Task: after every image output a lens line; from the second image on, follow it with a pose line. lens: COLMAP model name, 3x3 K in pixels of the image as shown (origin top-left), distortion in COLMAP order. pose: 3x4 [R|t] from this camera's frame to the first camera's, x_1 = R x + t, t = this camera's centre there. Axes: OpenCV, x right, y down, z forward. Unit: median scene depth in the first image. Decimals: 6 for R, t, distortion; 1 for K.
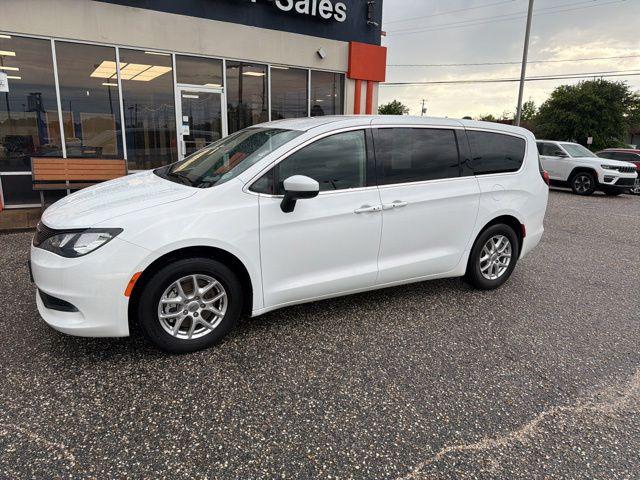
lens RADIAL K [[453.4, 0, 323.0], [0, 453.4, 239.7], [0, 0, 1]] dist [0.024874, -0.027869]
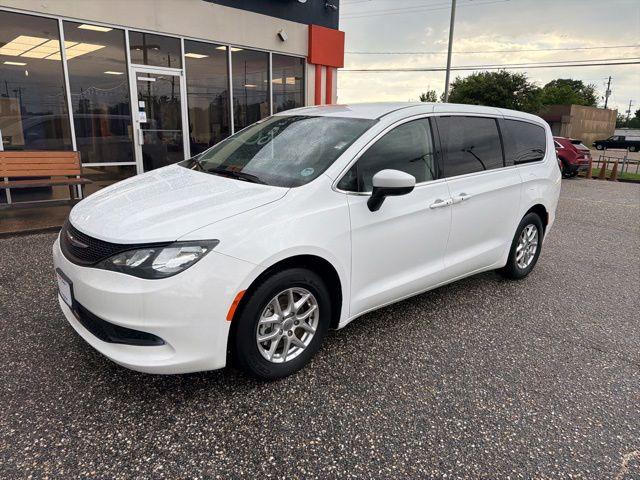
lens RADIAL K [[453.4, 0, 315.8], [0, 453.4, 240.6], [0, 0, 1]] dist [0.024874, -0.027869]
pose [[0.981020, -0.047890, 0.187899, -0.321448], [0.042592, 0.998576, 0.032133, -0.031547], [-0.189170, -0.023520, 0.981663, 0.124330]]
